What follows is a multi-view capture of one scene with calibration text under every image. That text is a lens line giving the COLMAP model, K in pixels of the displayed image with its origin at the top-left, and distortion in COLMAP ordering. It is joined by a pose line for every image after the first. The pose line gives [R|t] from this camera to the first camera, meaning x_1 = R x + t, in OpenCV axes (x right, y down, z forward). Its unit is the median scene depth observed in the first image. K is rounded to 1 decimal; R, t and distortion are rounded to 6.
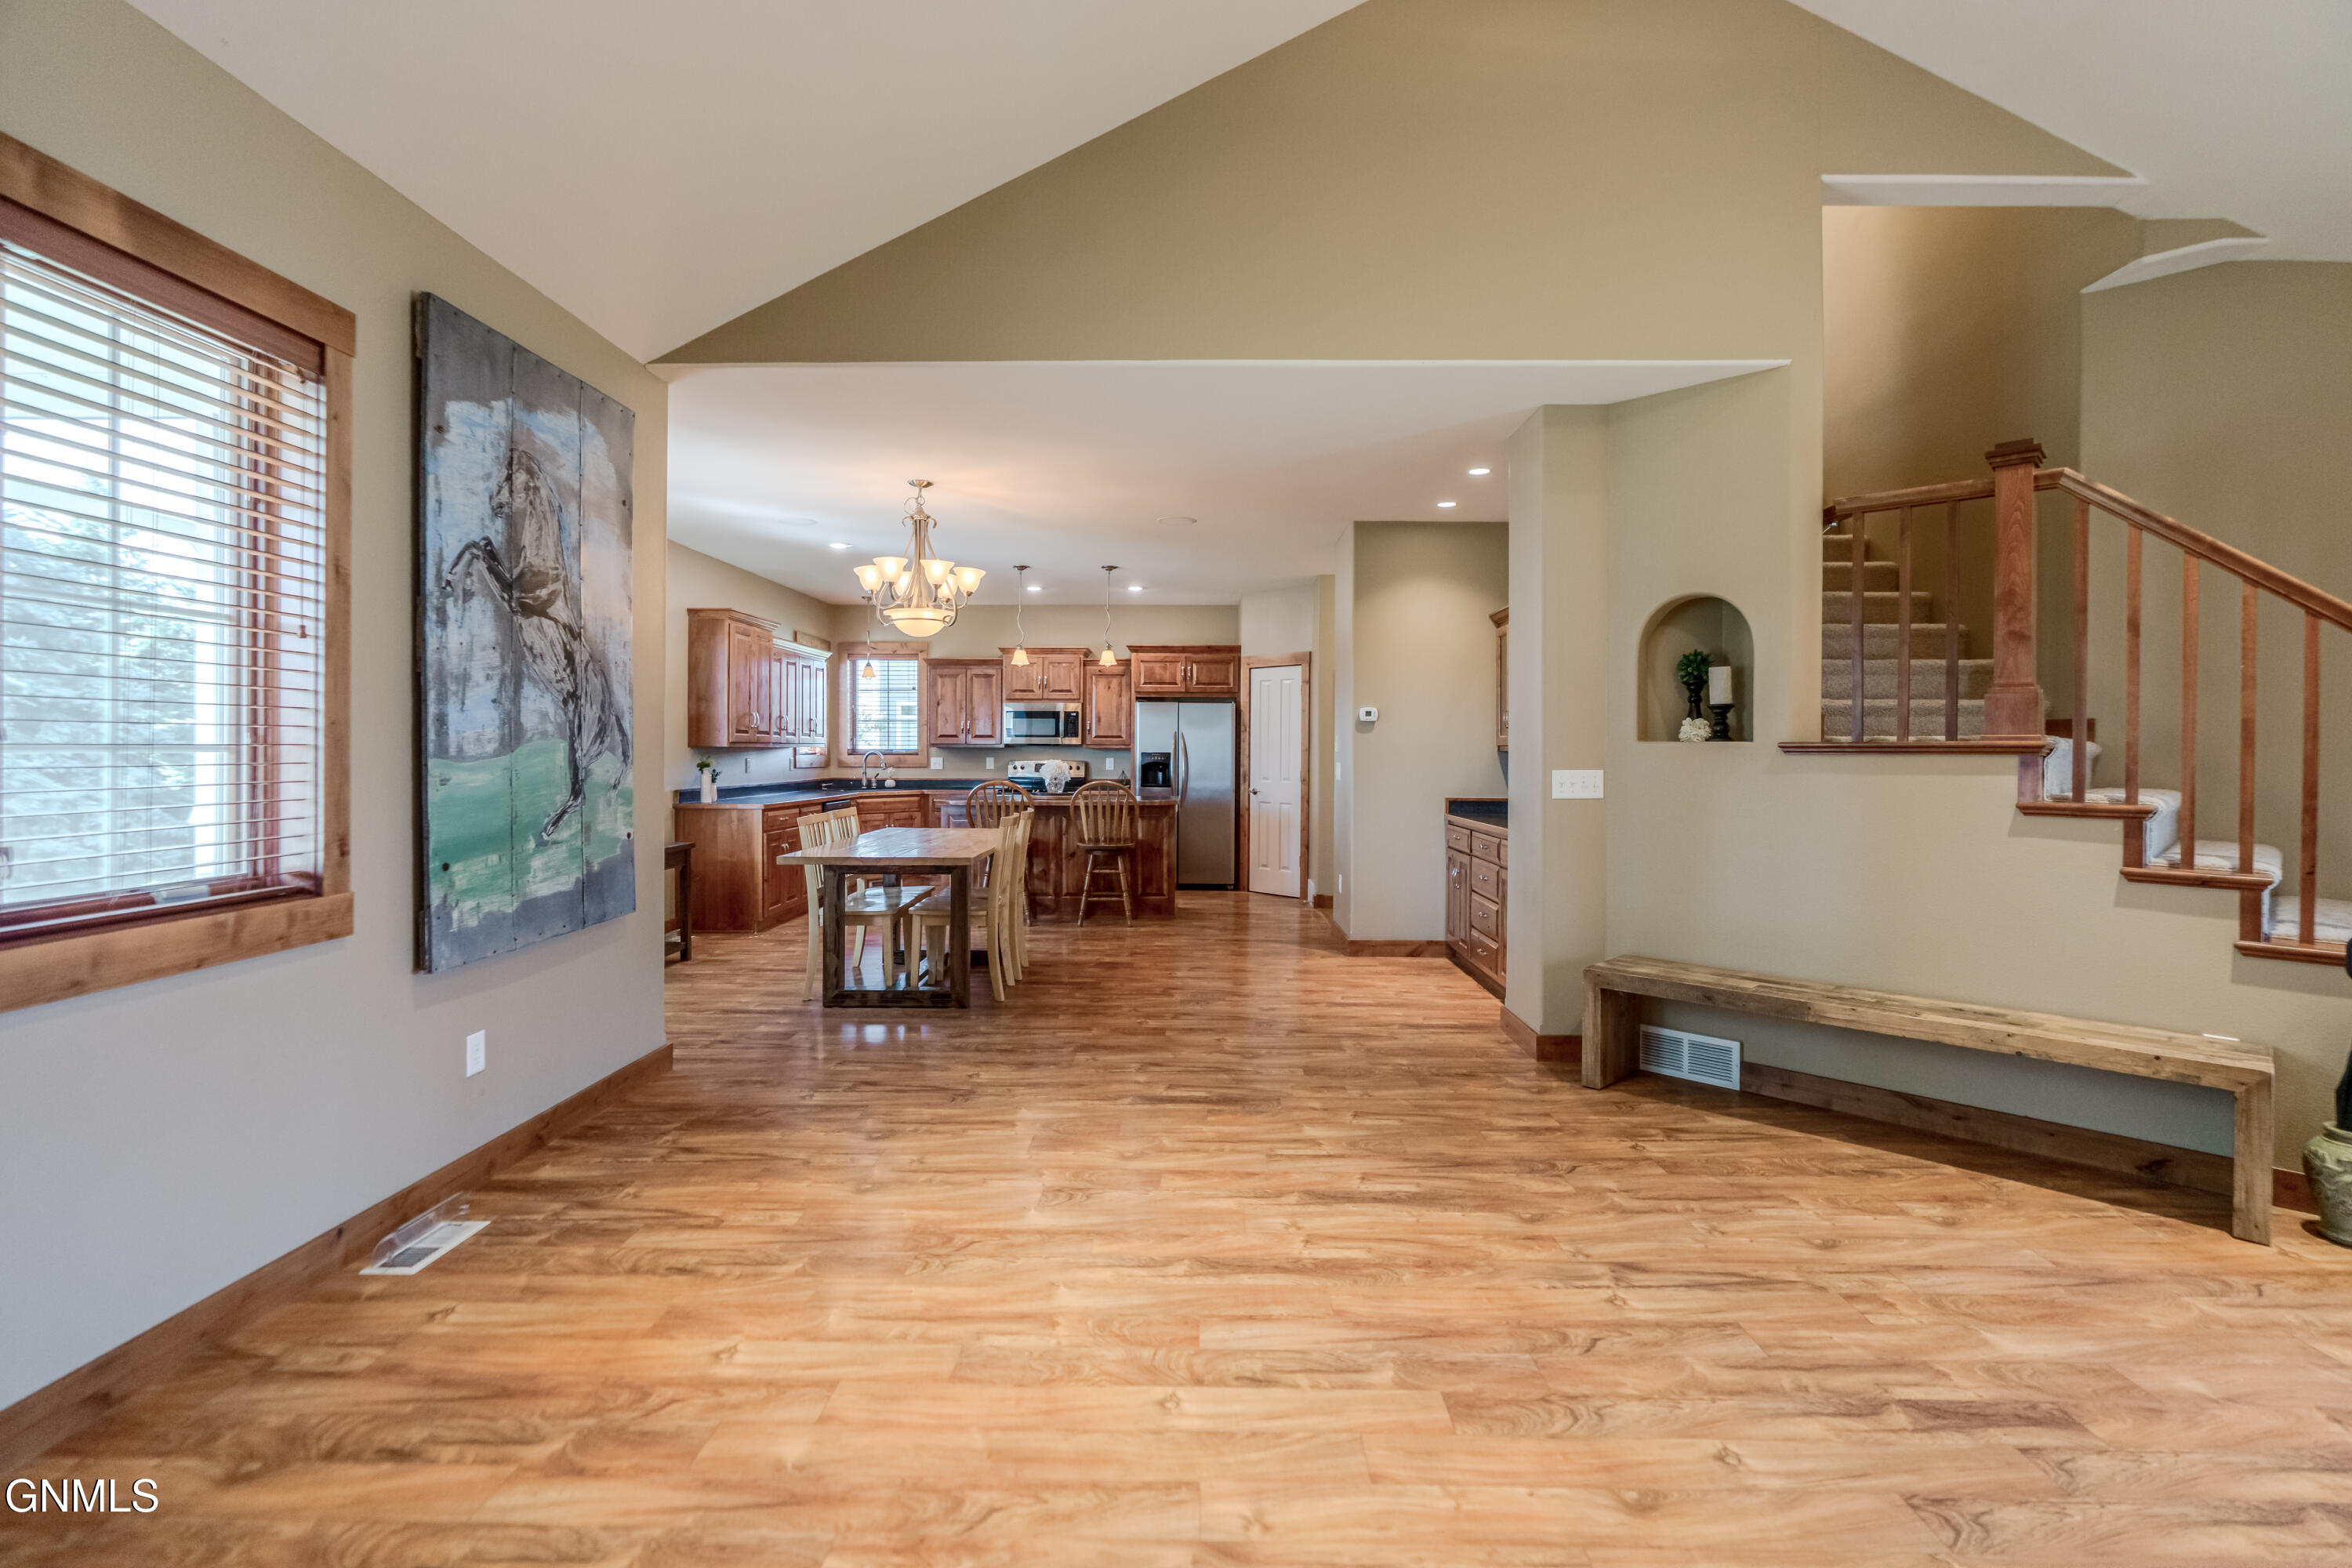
lens RADIAL K [[1059.6, 0, 1170.8], [0, 1059.6, 753.4], [0, 0, 1]] dist [-0.002597, 0.000086]
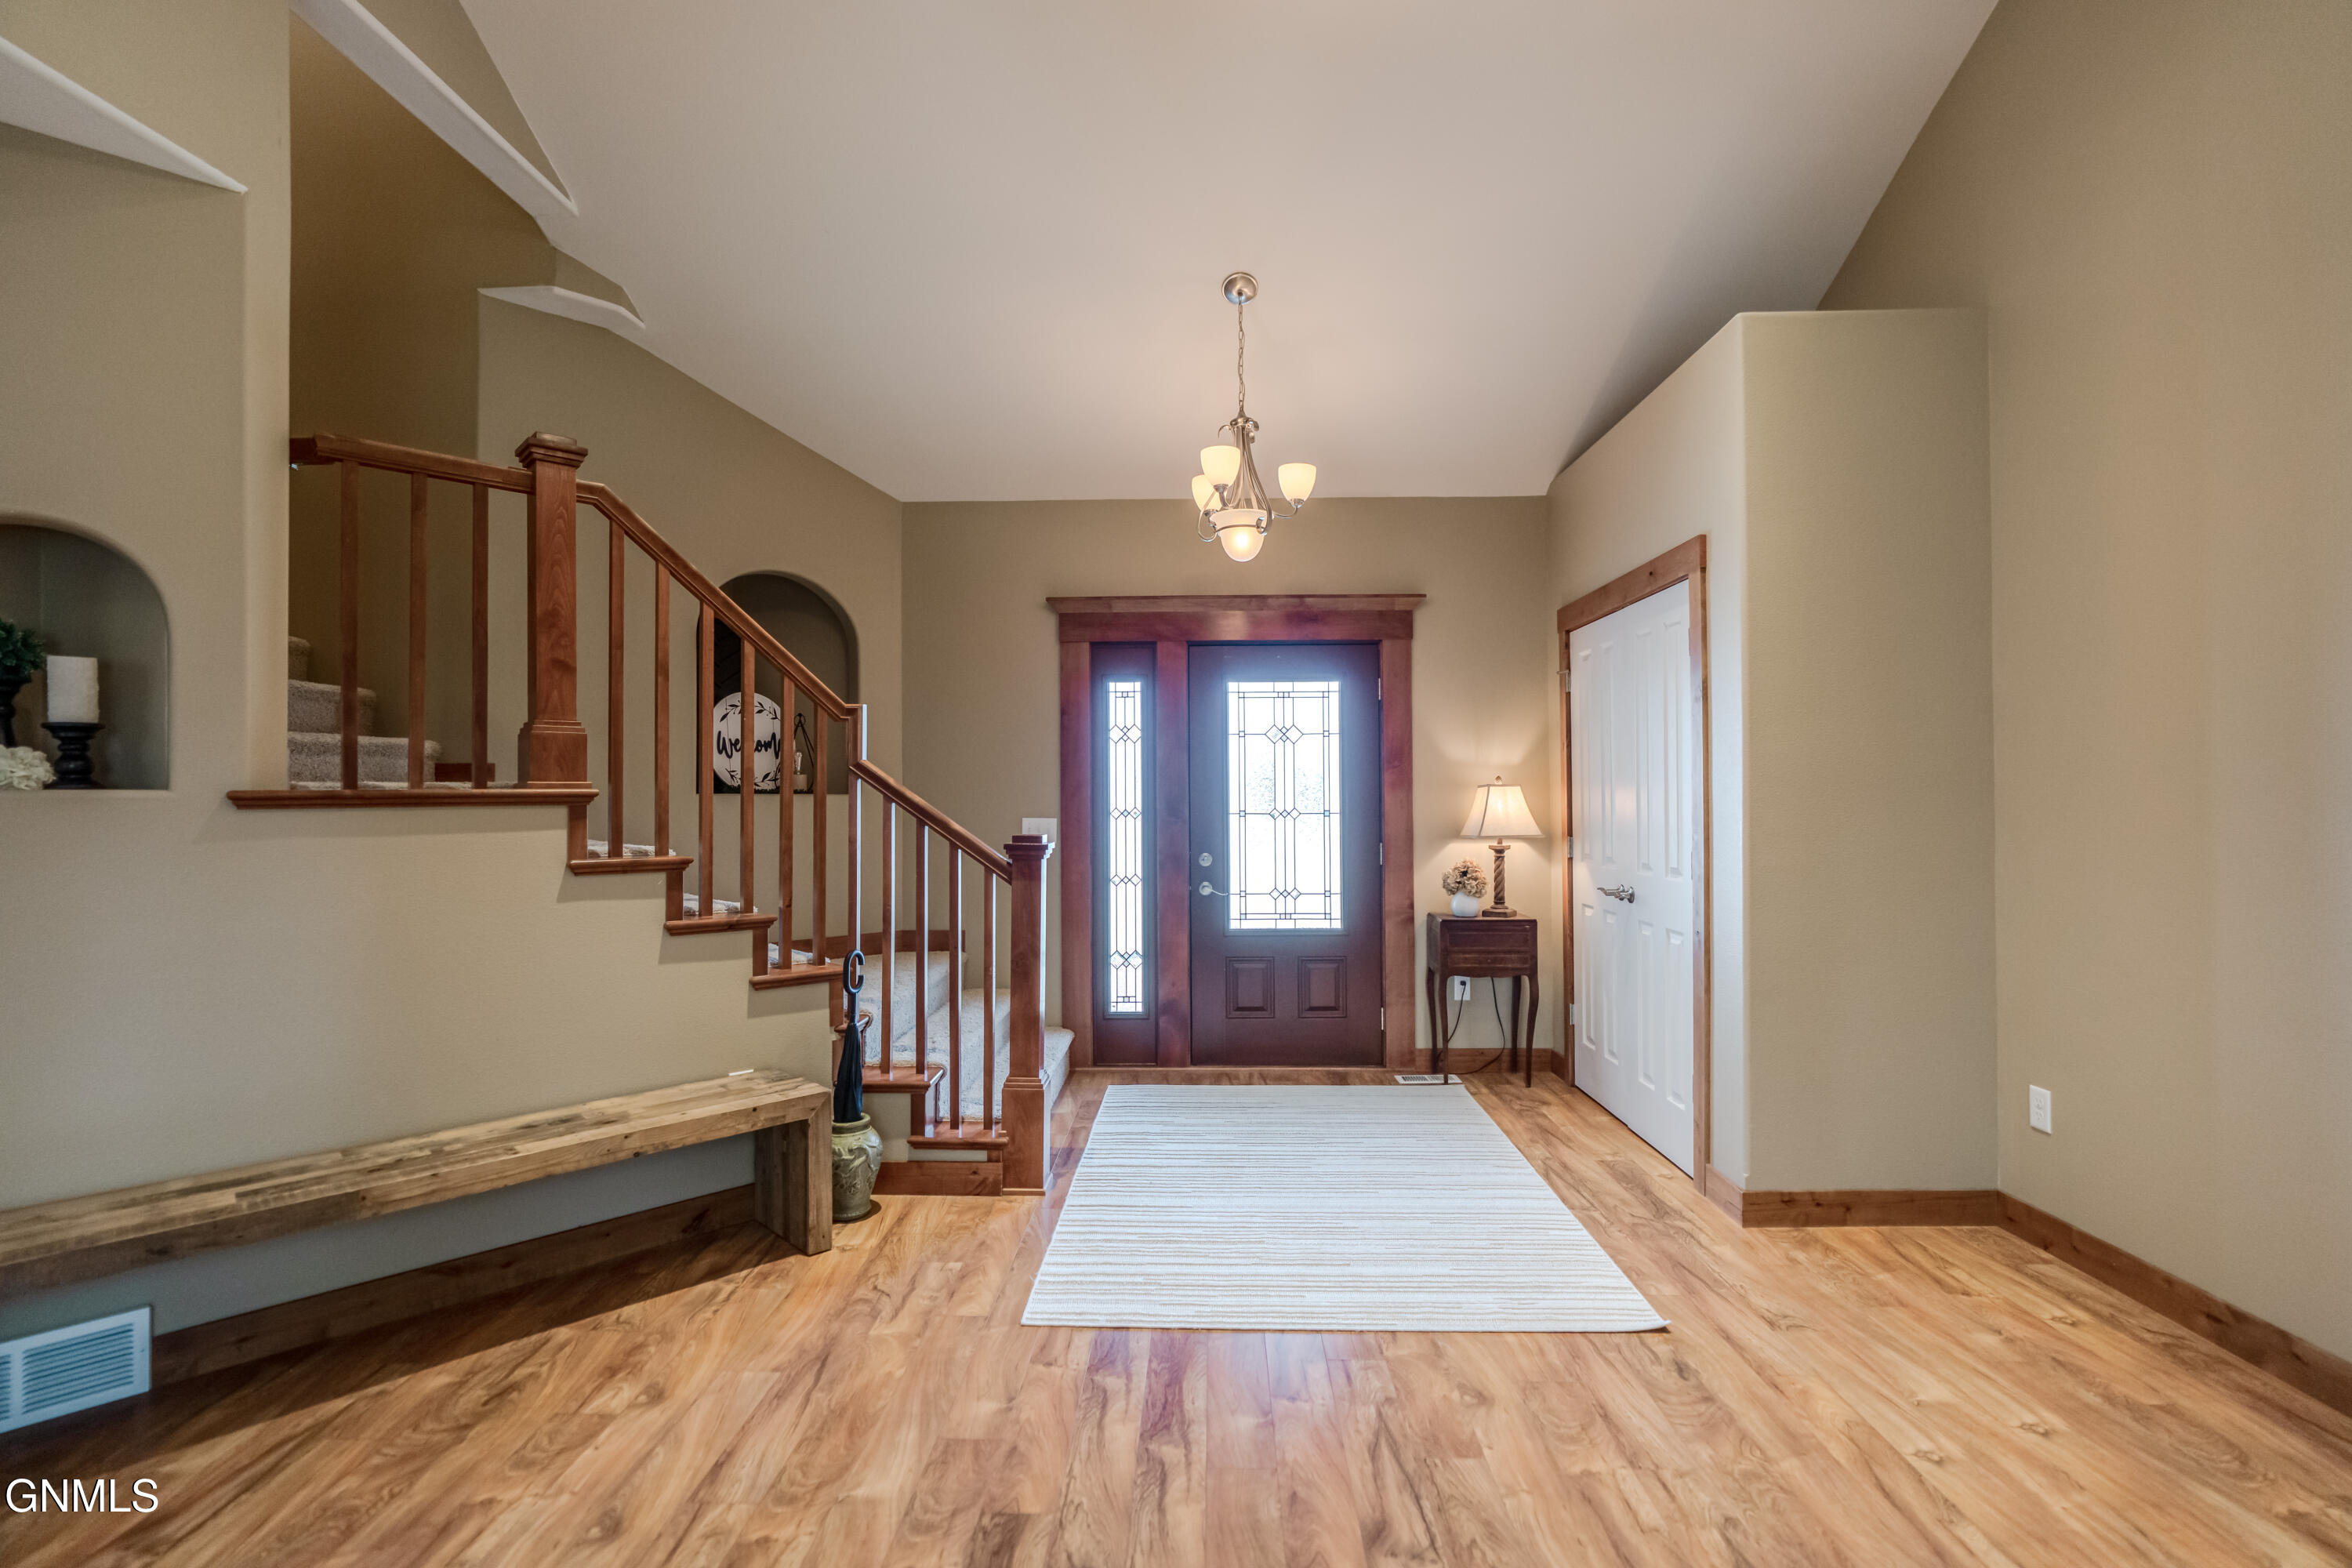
lens RADIAL K [[1067.3, 0, 1176.0], [0, 1067.3, 784.0], [0, 0, 1]] dist [-0.000478, 0.000014]
pose [[-0.000651, 0.005750, 0.999983, -0.059083], [0.009008, 0.999943, -0.005744, -0.006457], [-0.999959, 0.009004, -0.000703, 0.519297]]
